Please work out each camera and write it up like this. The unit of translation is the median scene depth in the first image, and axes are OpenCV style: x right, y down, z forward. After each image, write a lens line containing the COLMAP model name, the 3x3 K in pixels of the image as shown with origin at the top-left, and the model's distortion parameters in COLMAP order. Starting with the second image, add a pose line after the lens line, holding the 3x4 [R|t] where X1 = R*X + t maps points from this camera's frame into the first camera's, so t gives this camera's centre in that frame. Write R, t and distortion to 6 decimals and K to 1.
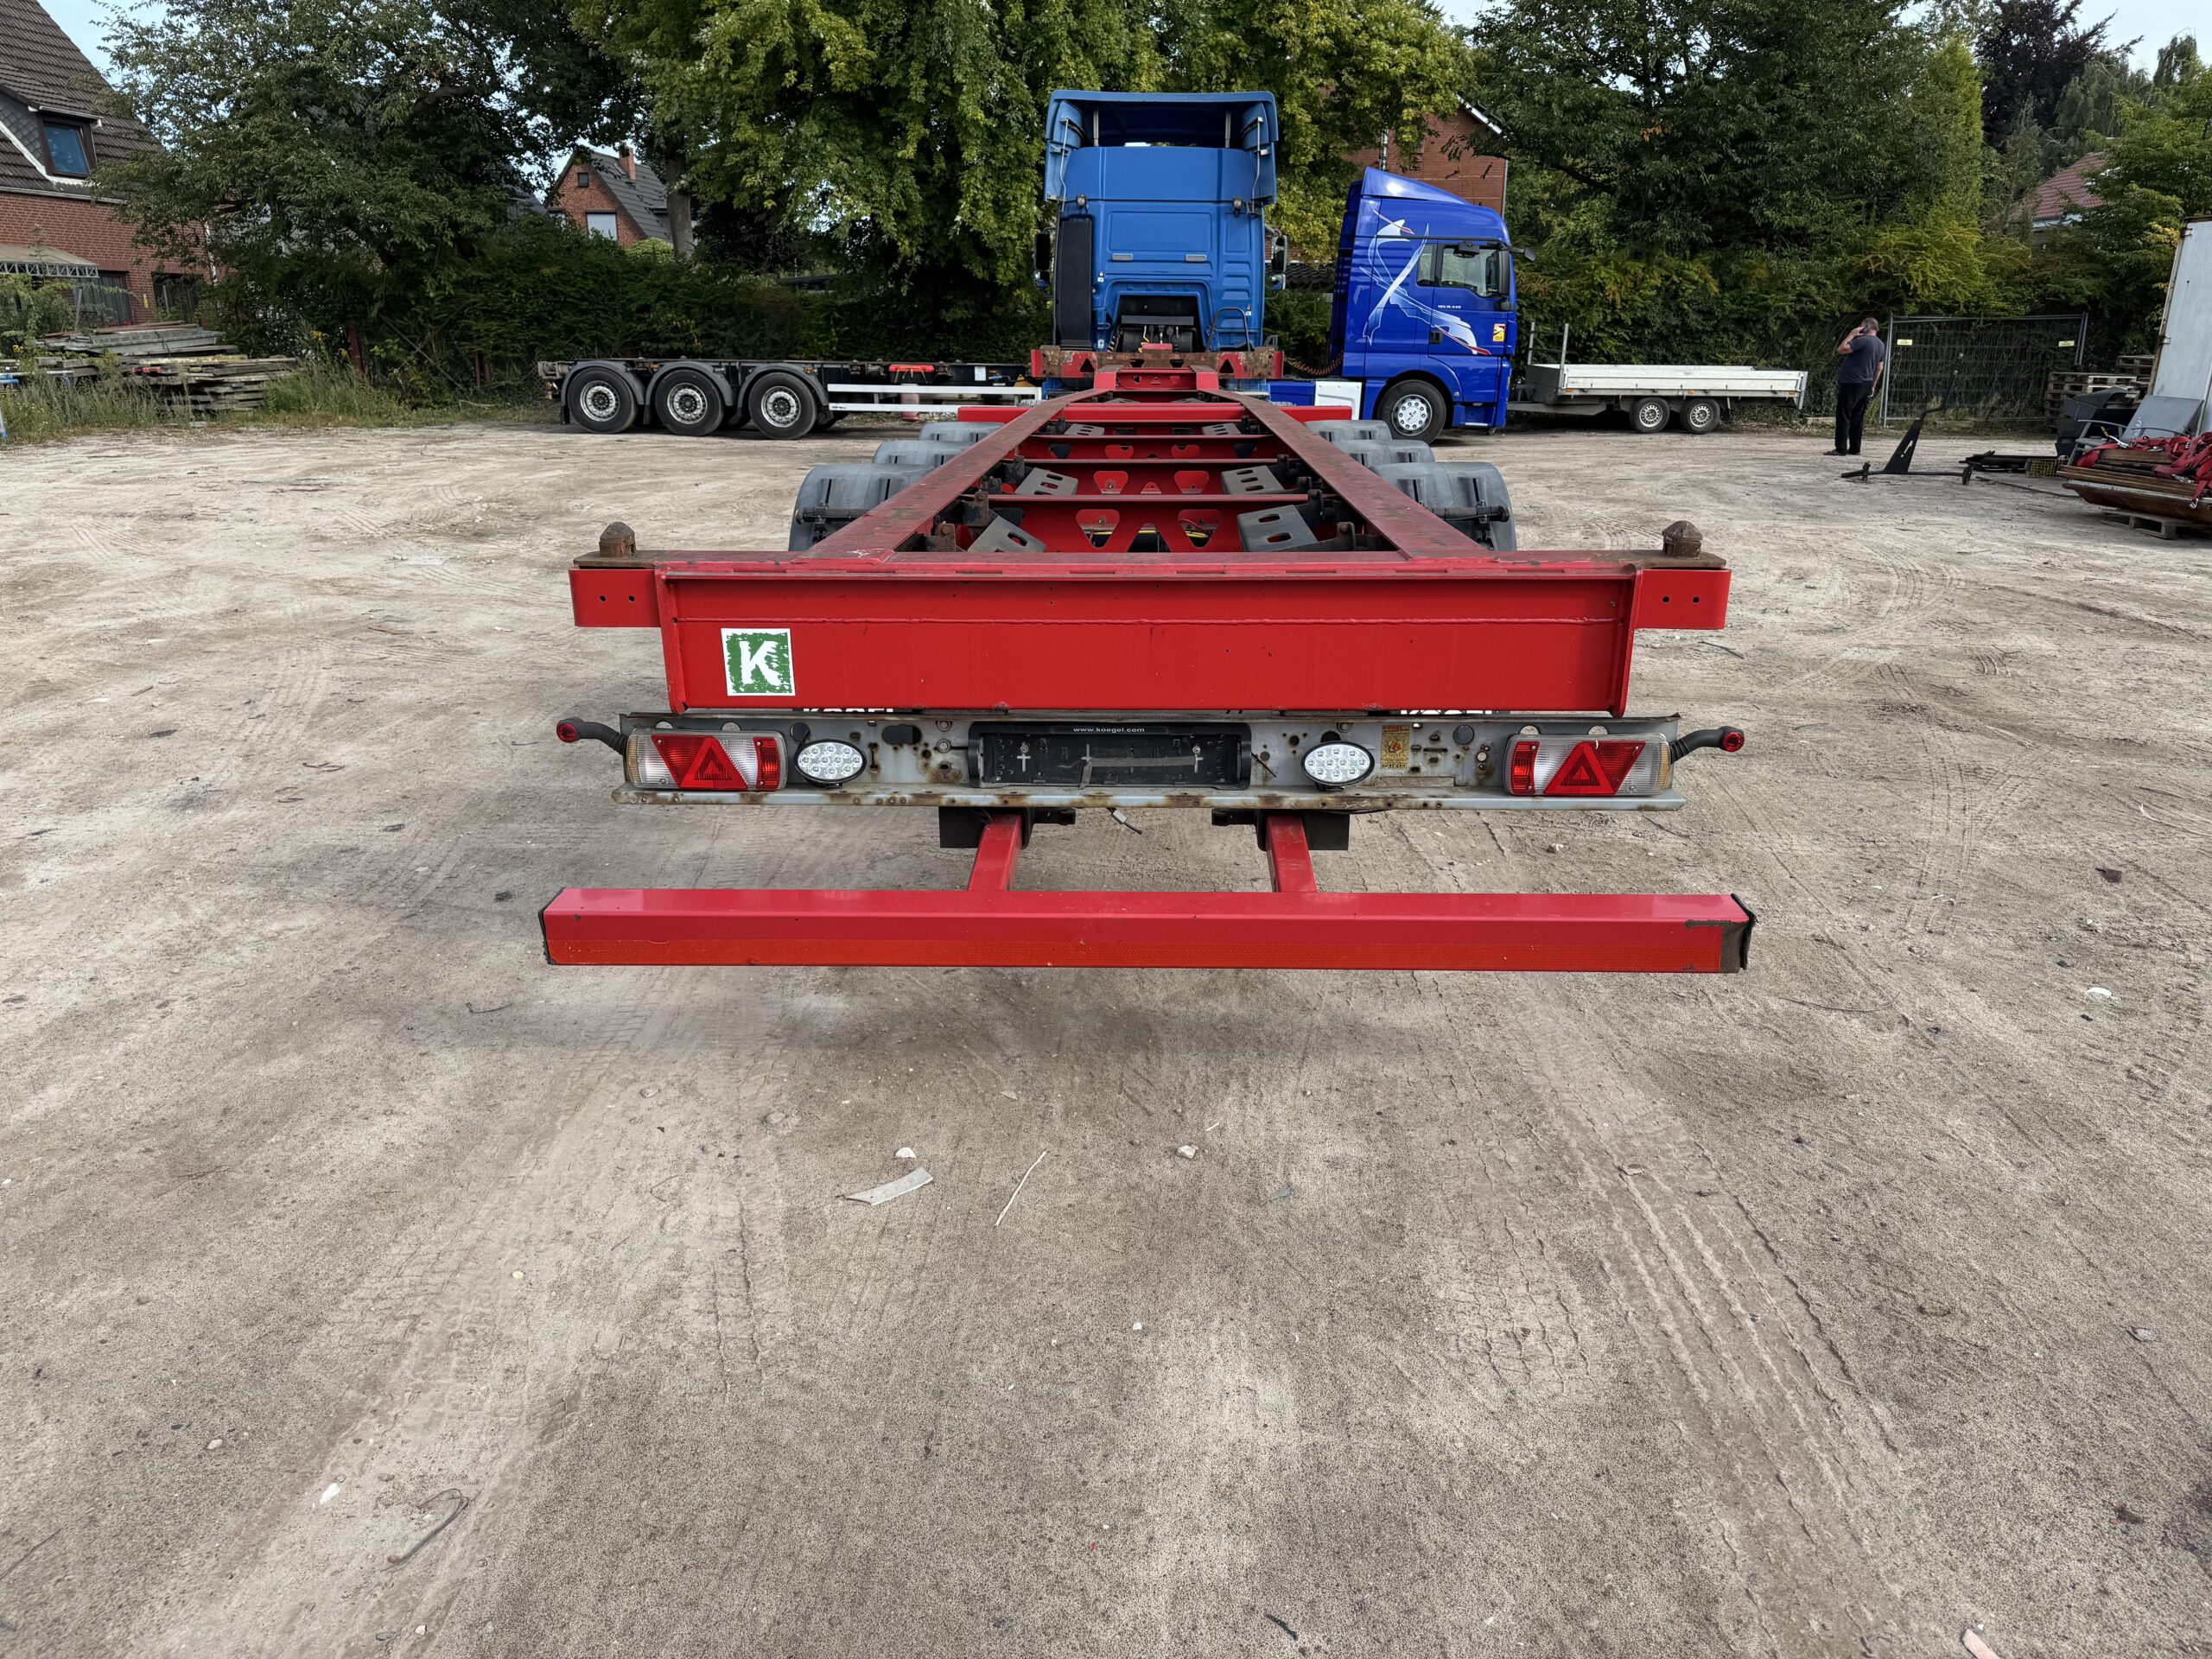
lens RADIAL K [[1541.6, 0, 1110.0], [0, 1541.6, 839.4], [0, 0, 1]] dist [0.043816, -0.050927]
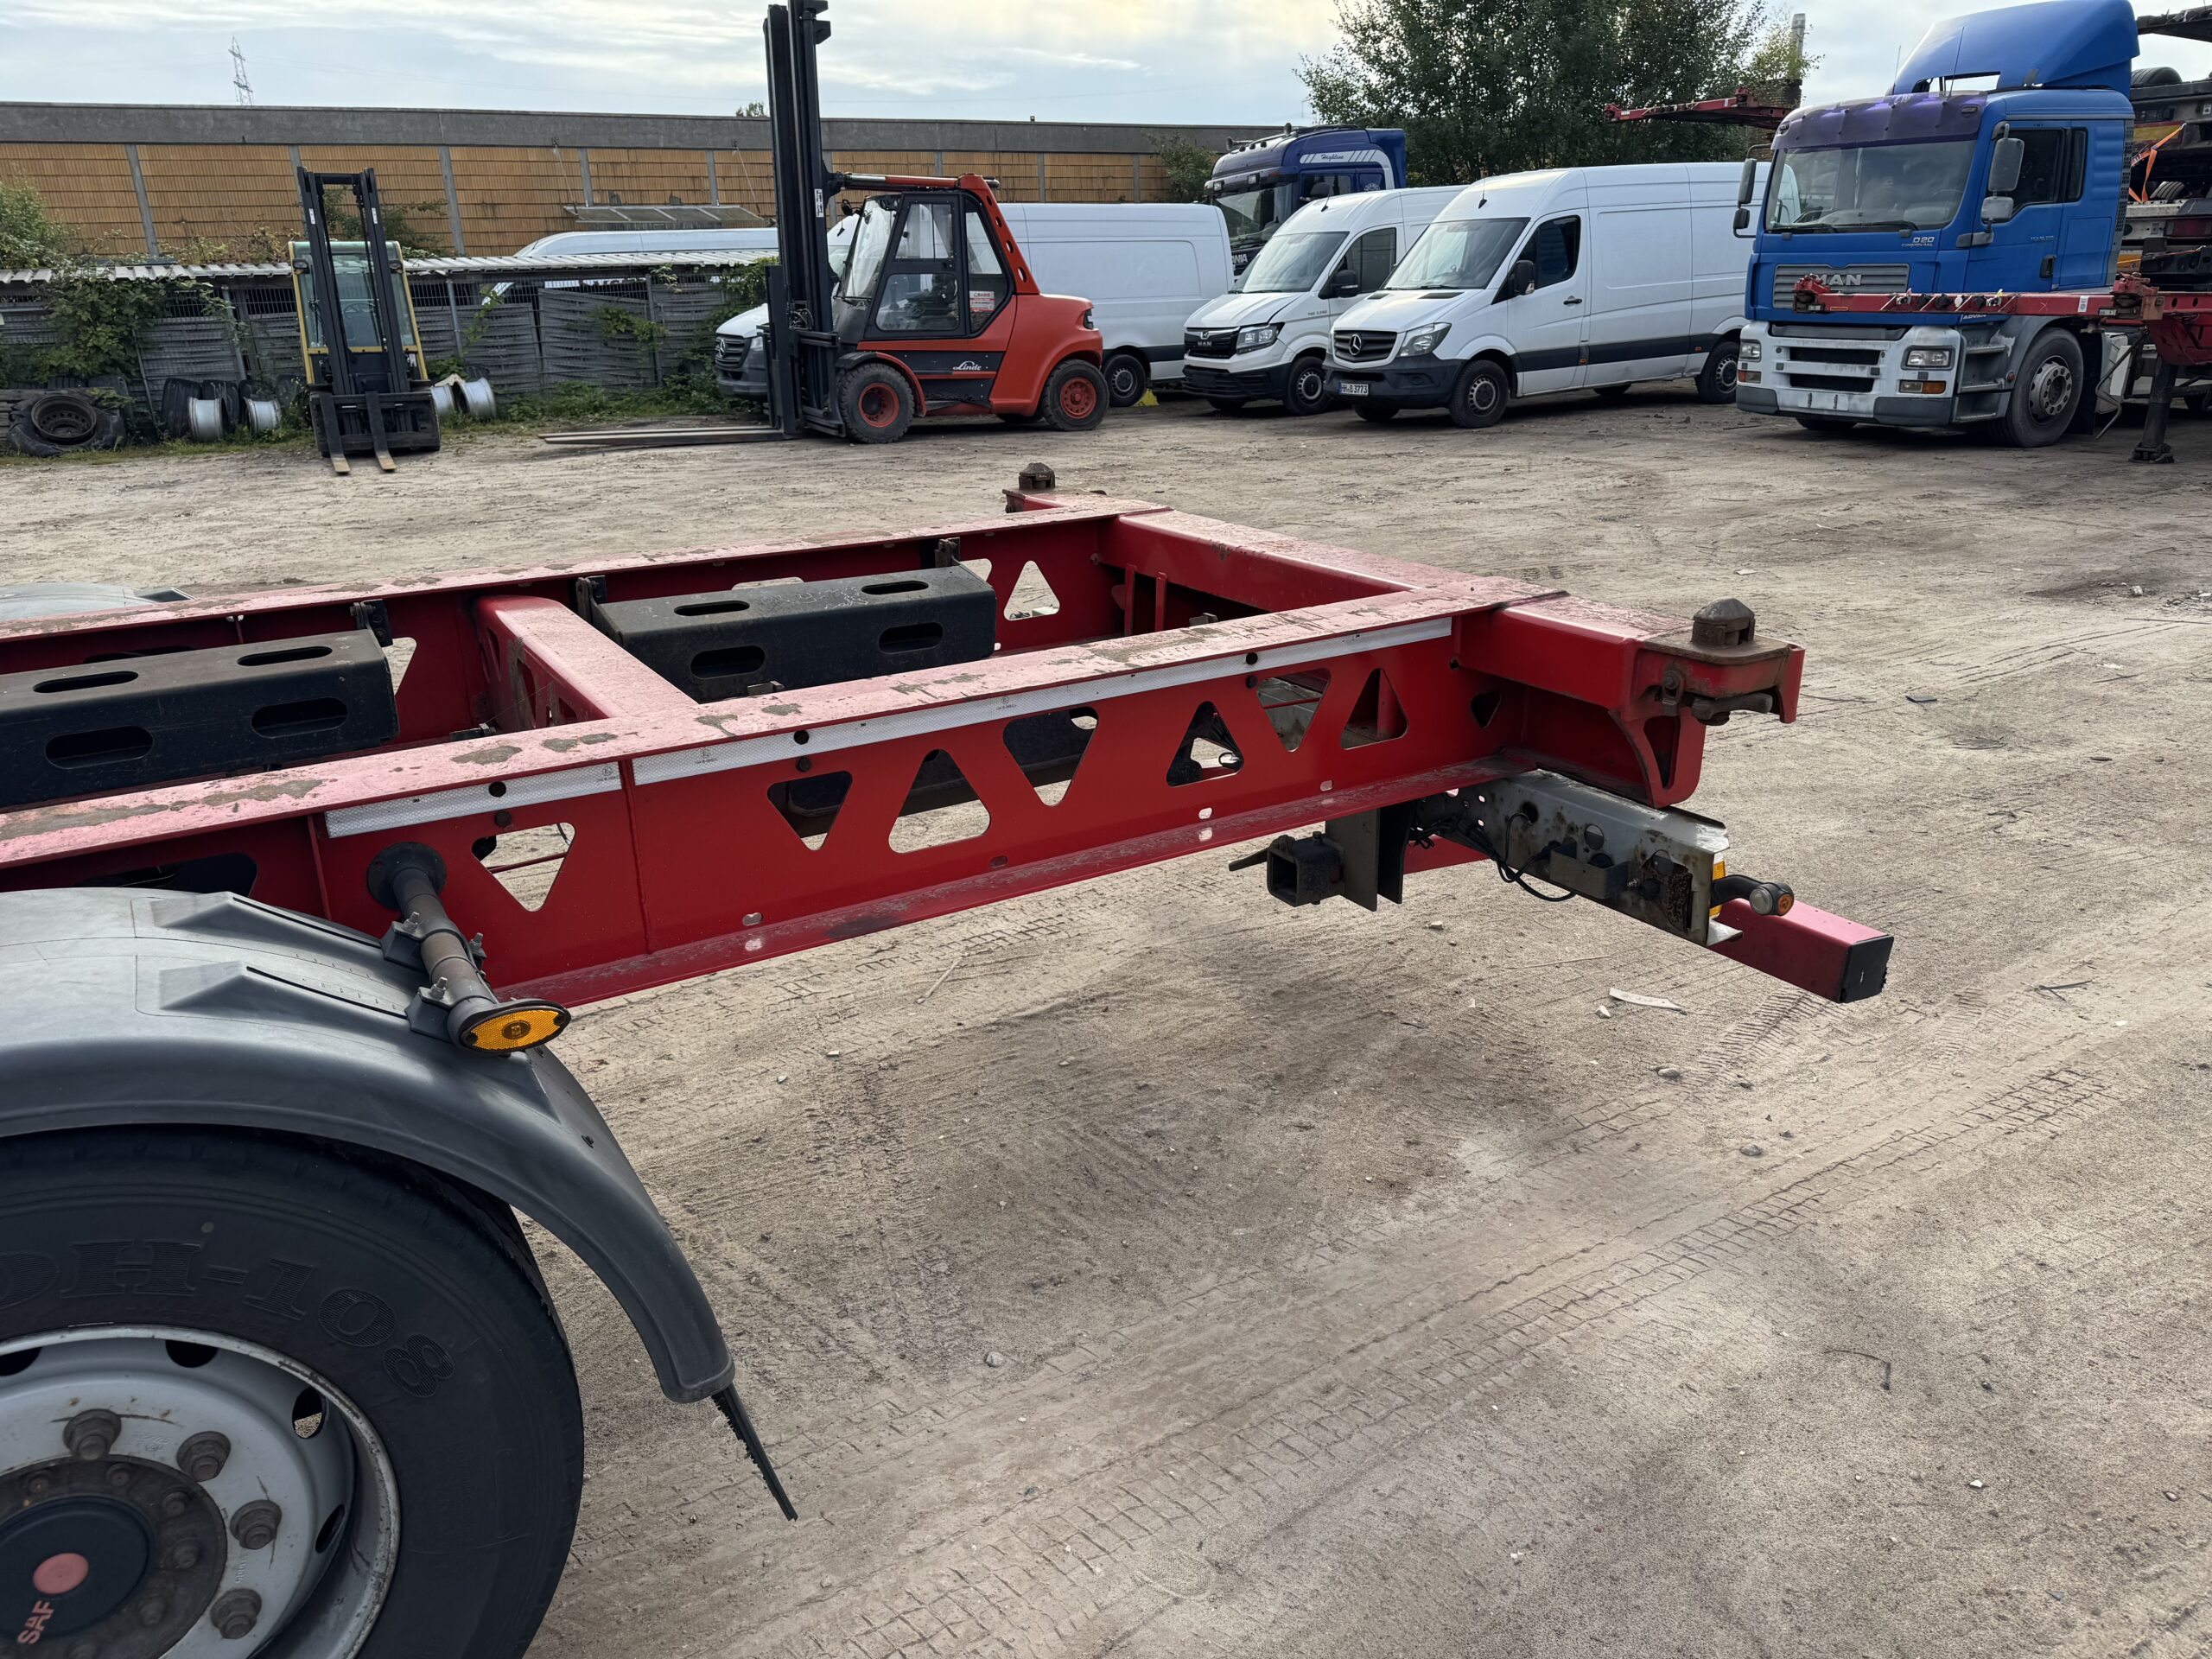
lens RADIAL K [[1541.6, 0, 1125.5], [0, 1541.6, 800.1], [0, 0, 1]] dist [0.043816, -0.050927]
pose [[-0.545834, -0.266928, 0.794238, -0.111913], [0.285266, 0.832072, 0.475690, -0.080462], [-0.787838, 0.486216, -0.378027, 0.223293]]
